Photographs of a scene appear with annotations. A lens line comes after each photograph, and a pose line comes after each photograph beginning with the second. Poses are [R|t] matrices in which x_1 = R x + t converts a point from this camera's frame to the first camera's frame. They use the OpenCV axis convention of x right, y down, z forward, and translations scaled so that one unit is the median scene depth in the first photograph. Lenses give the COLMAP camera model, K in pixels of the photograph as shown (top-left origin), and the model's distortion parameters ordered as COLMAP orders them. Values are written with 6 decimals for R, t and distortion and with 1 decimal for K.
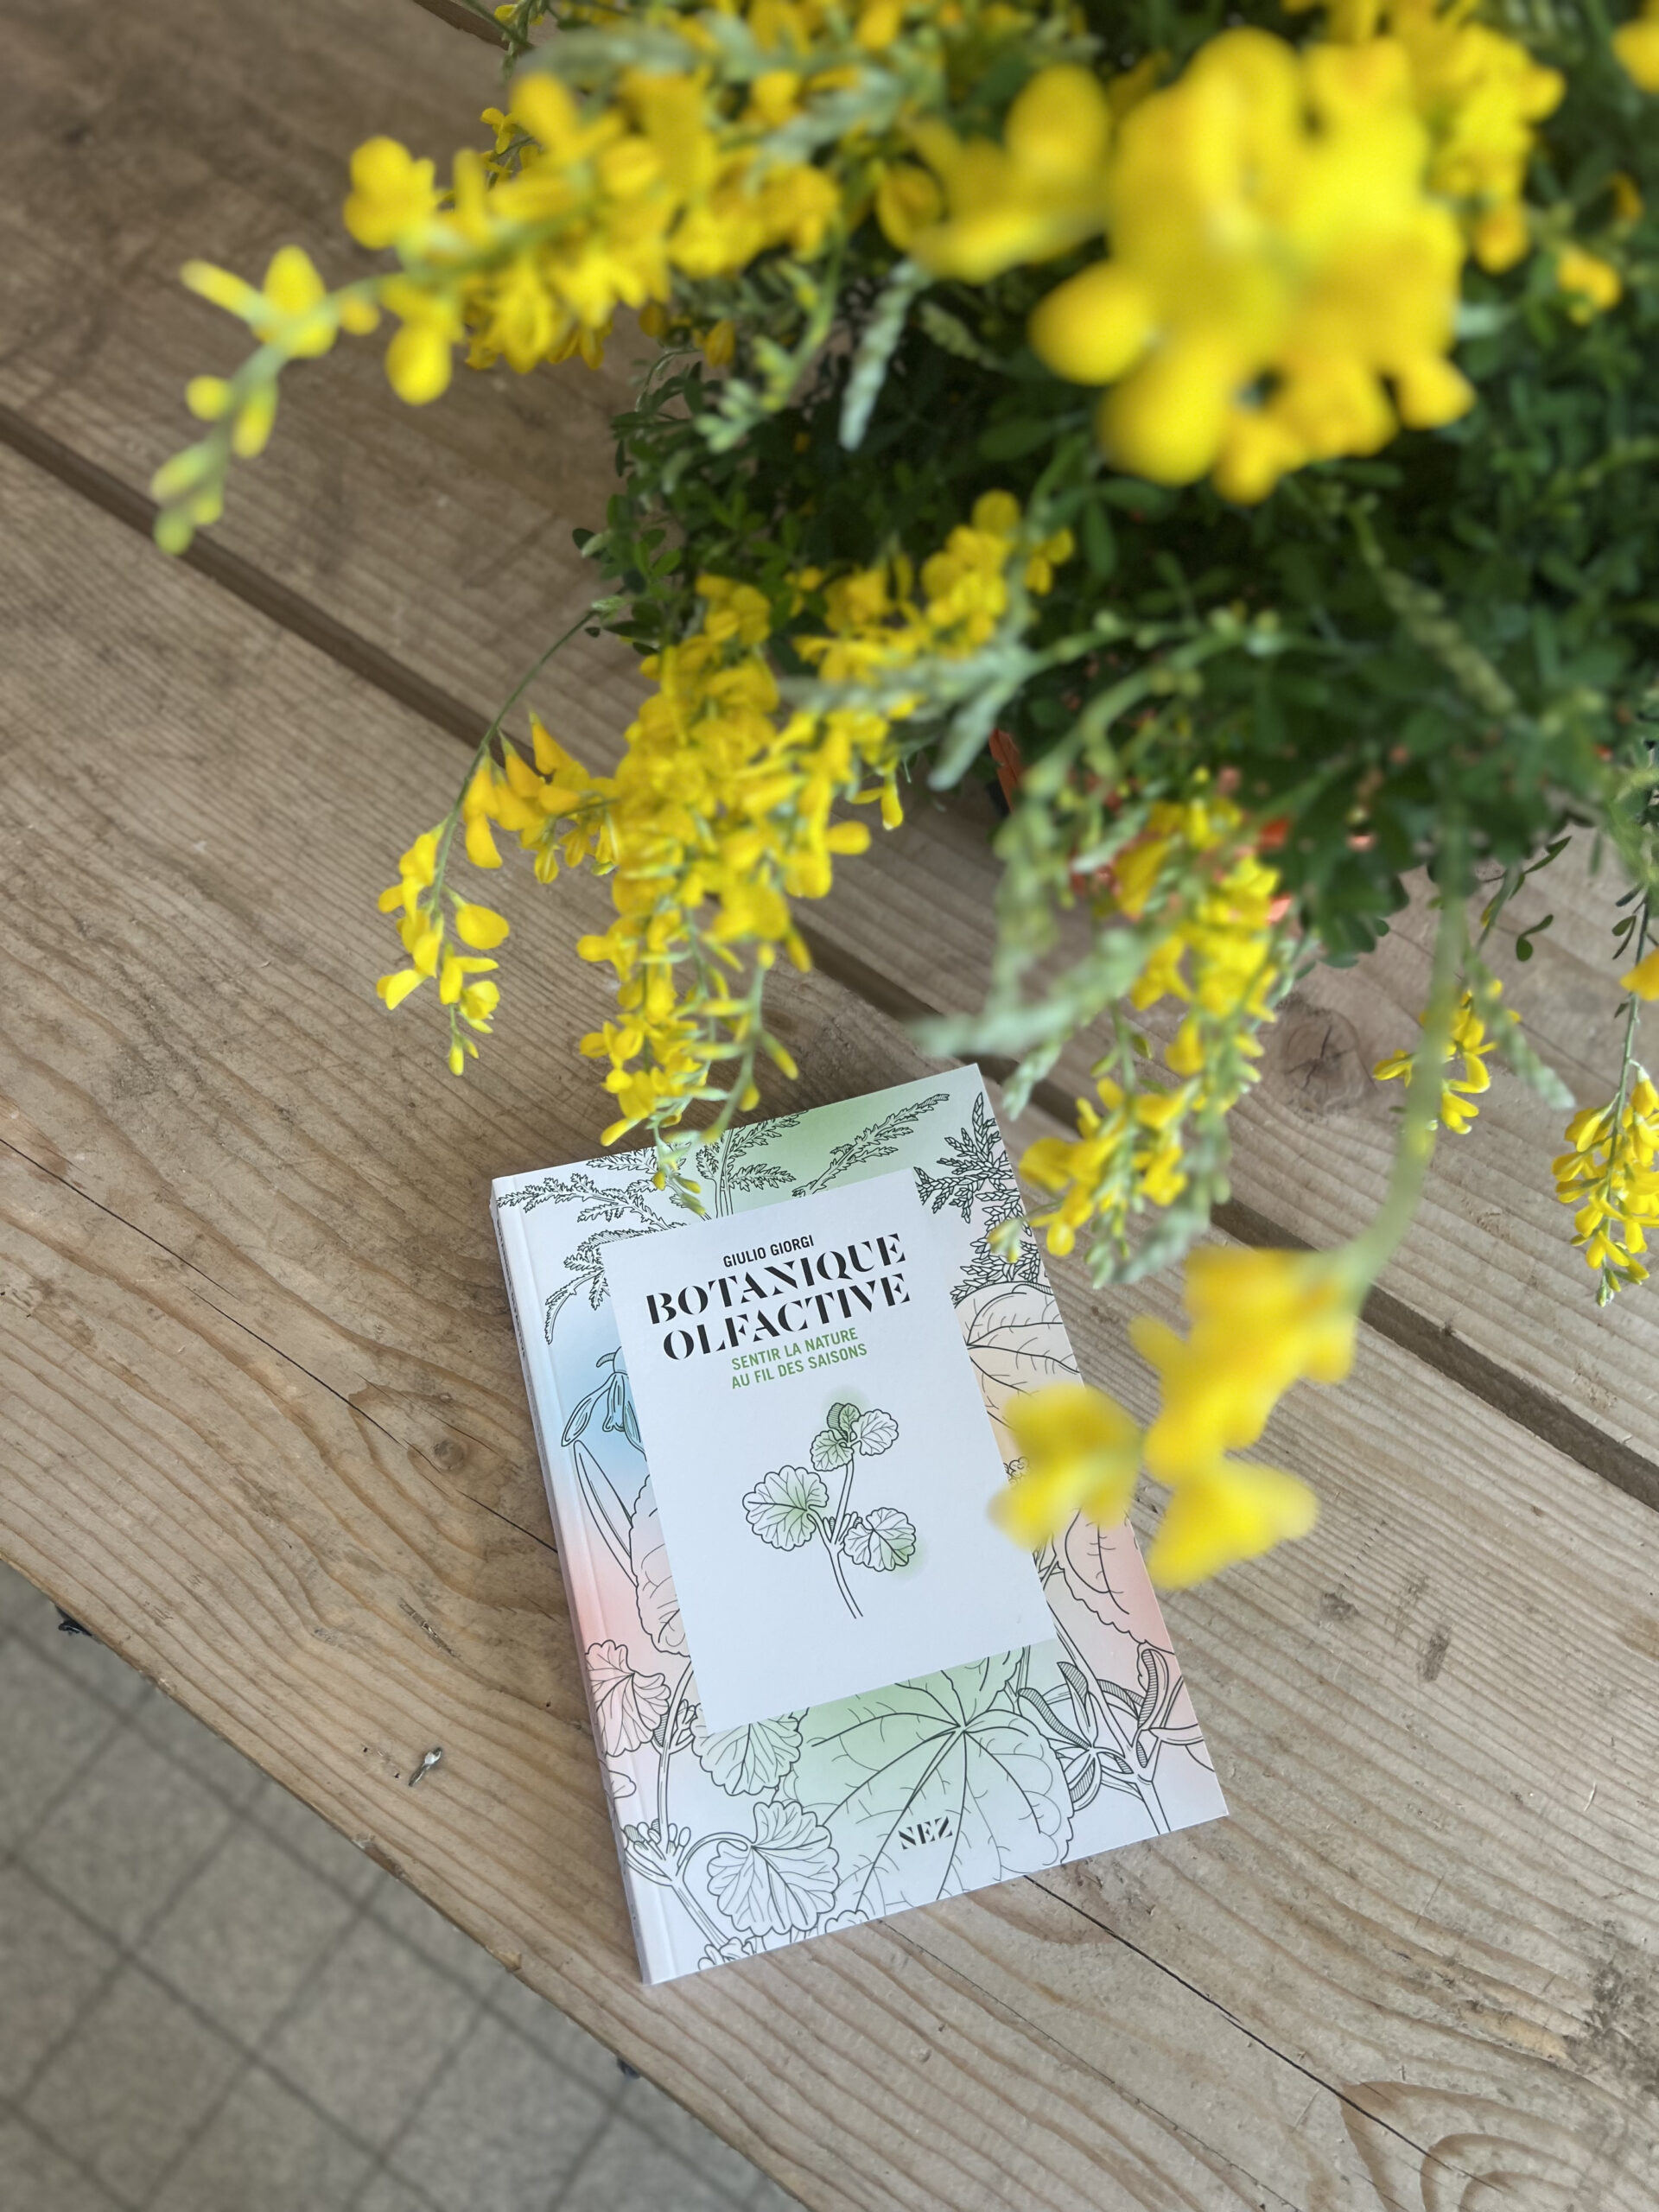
lens RADIAL K [[1650.3, 0, 826.5], [0, 1650.3, 1101.0], [0, 0, 1]] dist [0.080572, -0.006520]
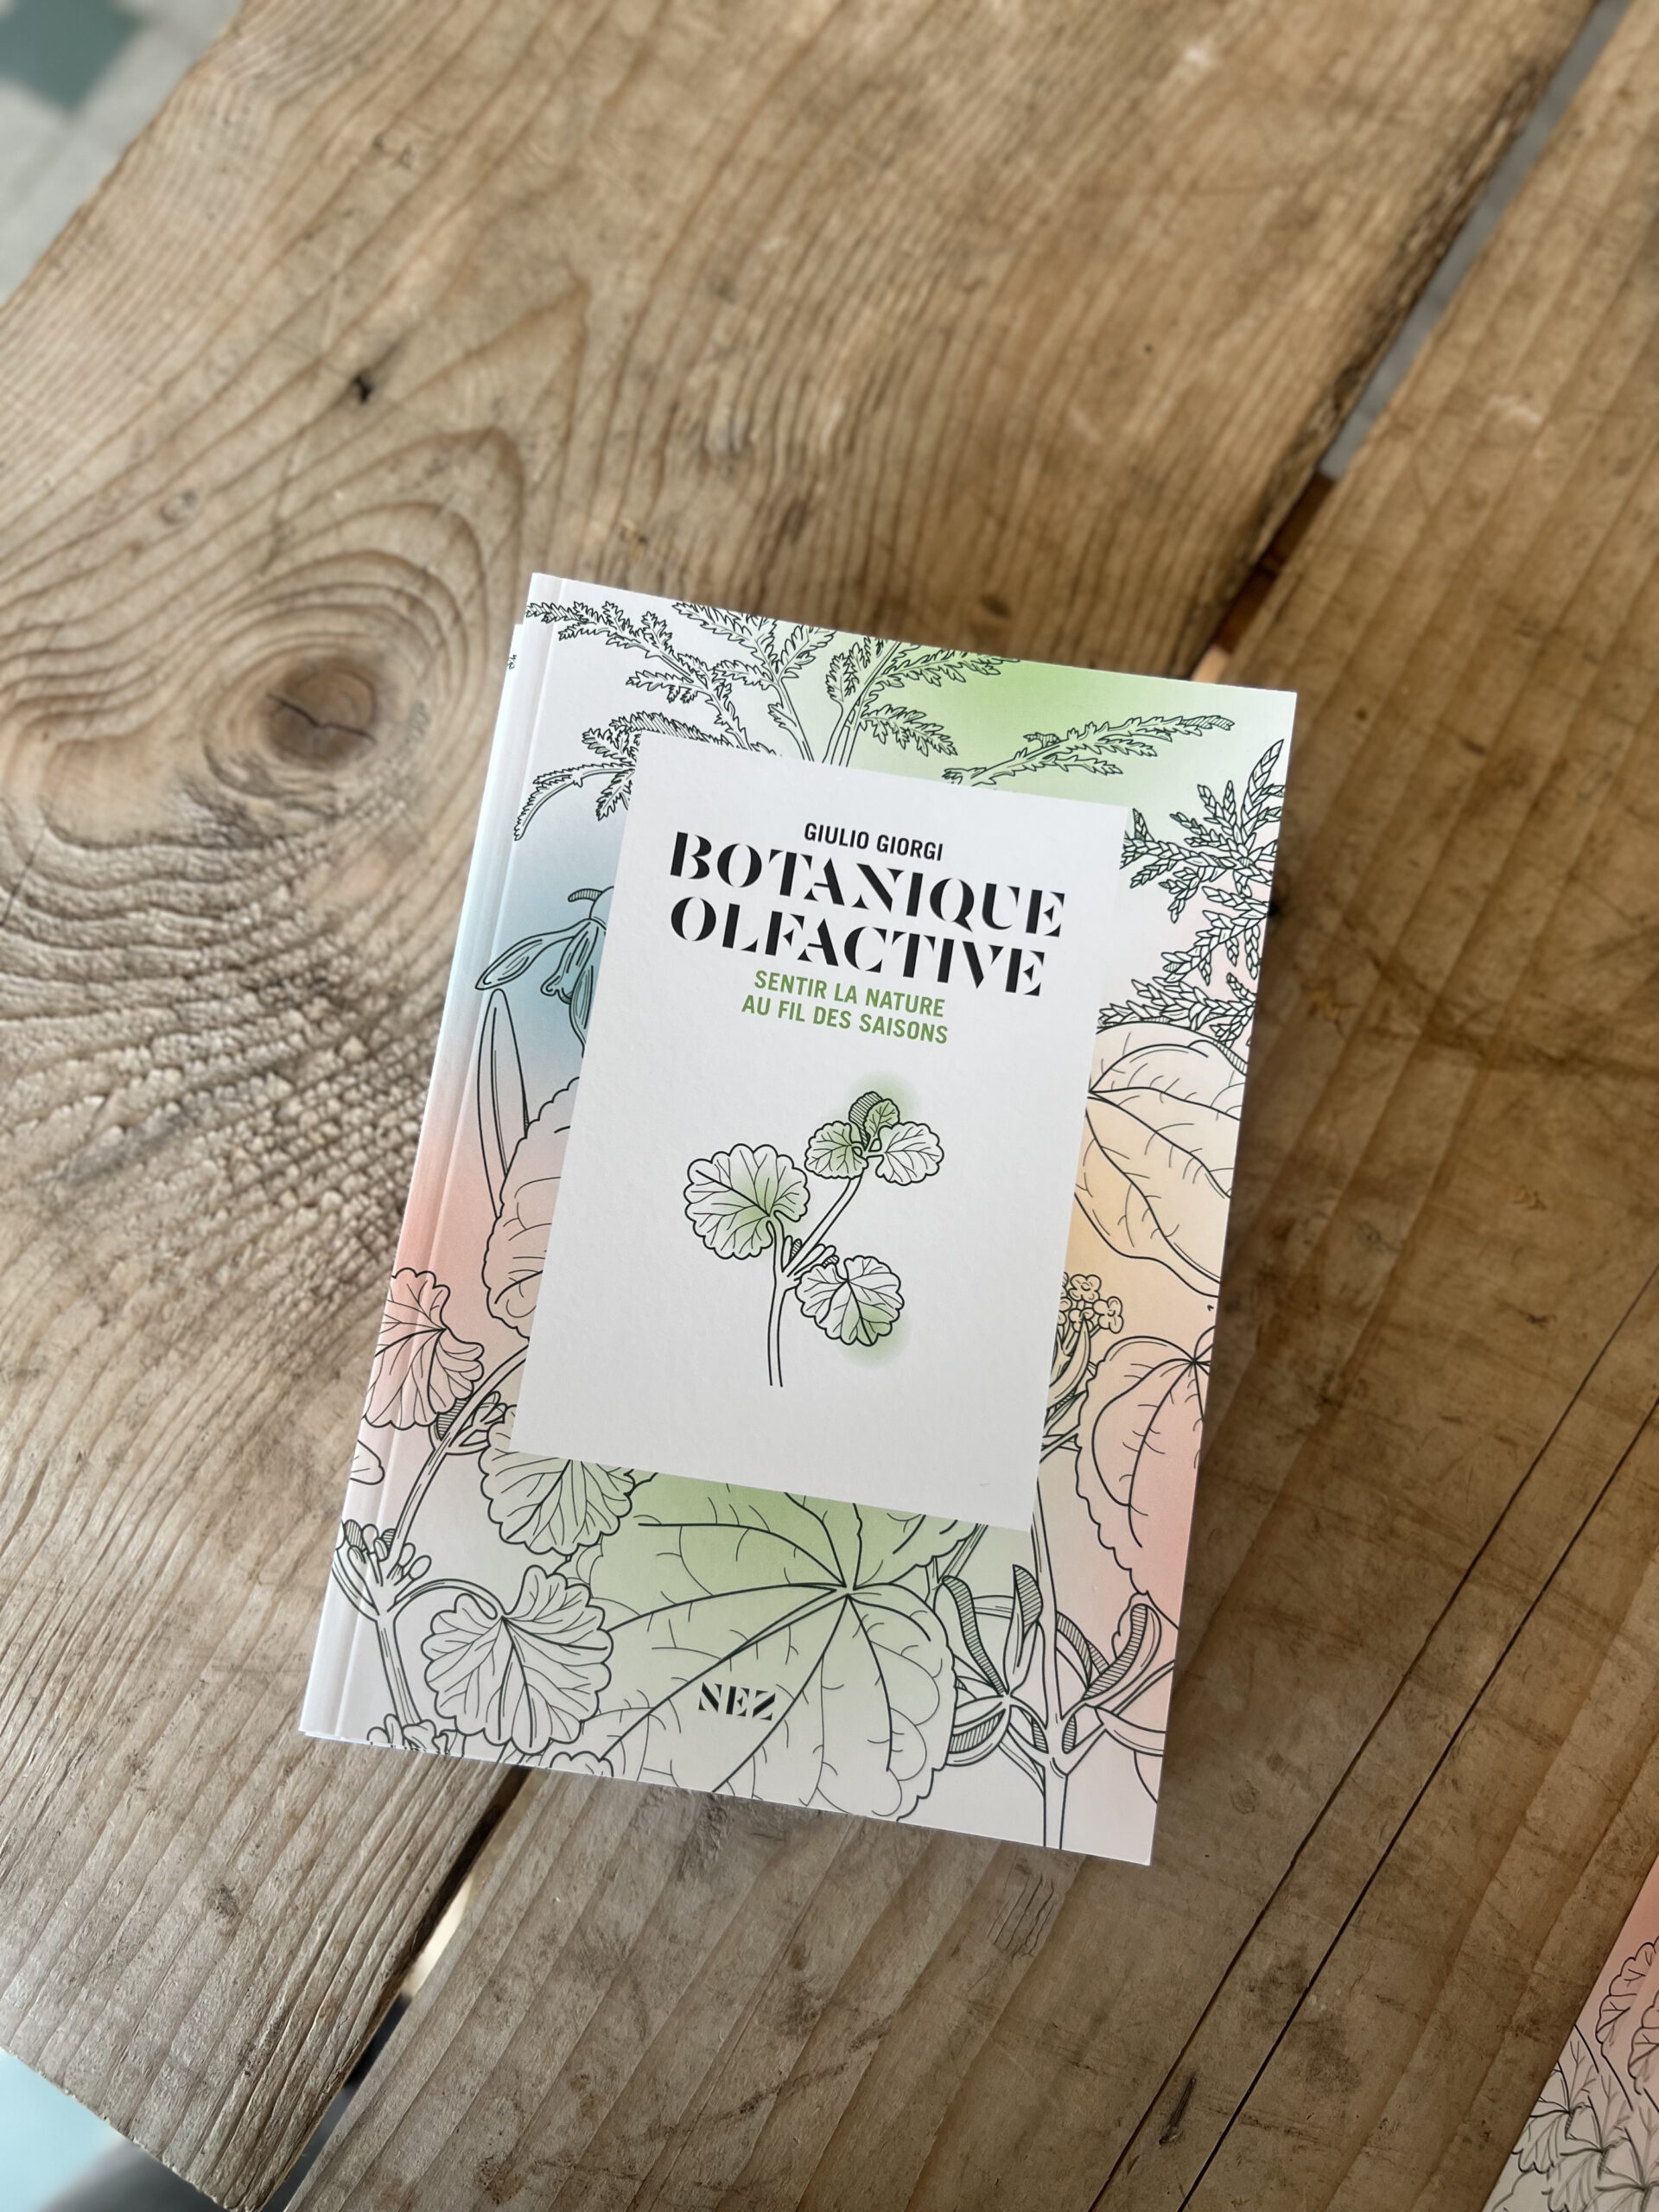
lens RADIAL K [[1650.3, 0, 808.9], [0, 1650.3, 1102.4], [0, 0, 1]] dist [0.080572, -0.006520]
pose [[0.912387, 0.405450, -0.056226, 0.021219], [-0.375578, 0.883839, 0.278871, 0.008794], [0.162763, -0.233321, 0.958681, 0.346978]]
